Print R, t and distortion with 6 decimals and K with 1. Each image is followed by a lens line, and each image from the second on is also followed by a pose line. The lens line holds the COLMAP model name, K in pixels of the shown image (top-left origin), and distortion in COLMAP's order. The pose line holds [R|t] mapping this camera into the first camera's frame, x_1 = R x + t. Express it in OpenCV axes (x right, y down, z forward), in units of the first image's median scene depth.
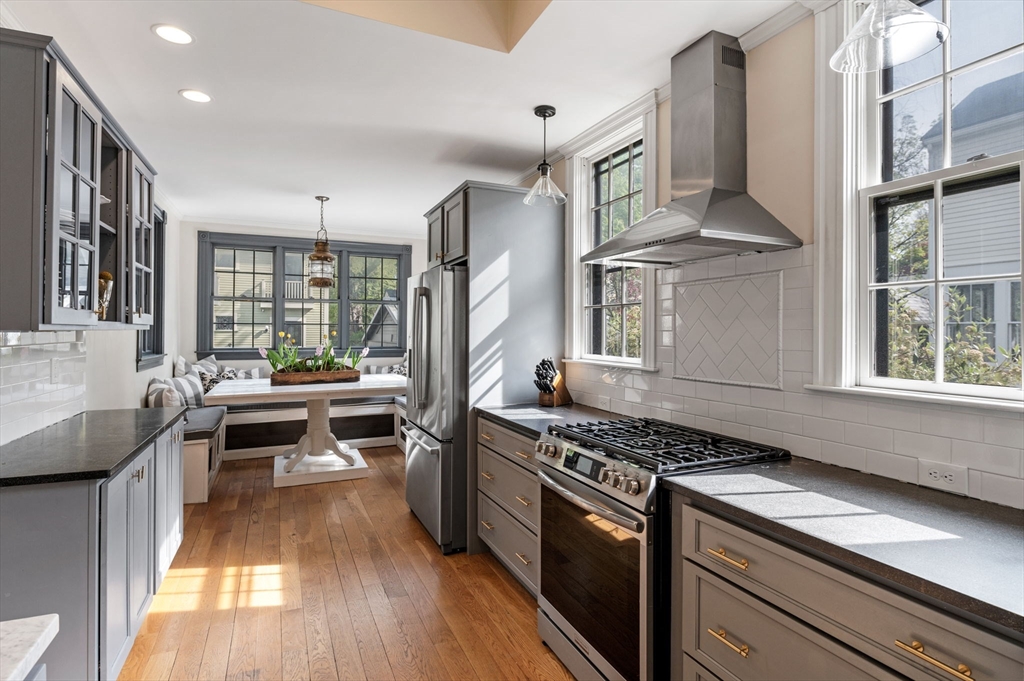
lens RADIAL K [[520.7, 0, 514.5], [0, 520.7, 326.9], [0, 0, 1]] dist [-0.000655, 0.000020]
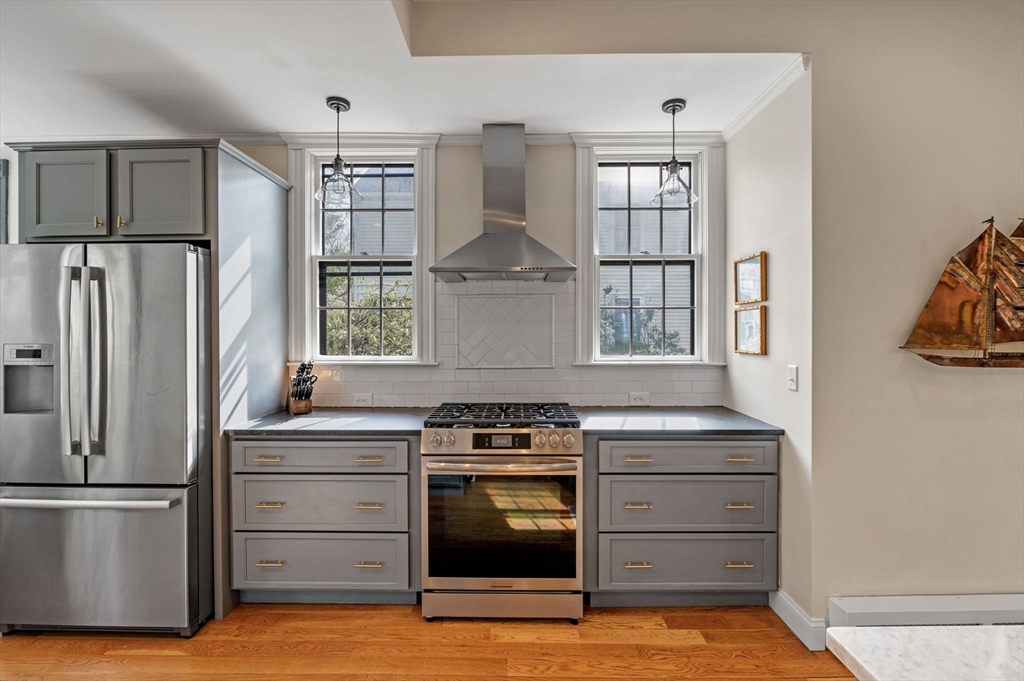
lens RADIAL K [[451.2, 0, 514.4], [0, 451.2, 334.8], [0, 0, 1]] dist [-0.001260, -0.000138]
pose [[0.435652, -0.007337, 0.900085, -0.500112], [-0.004108, 0.999940, 0.010140, 0.002233], [-0.900106, -0.008115, 0.435596, 0.311406]]
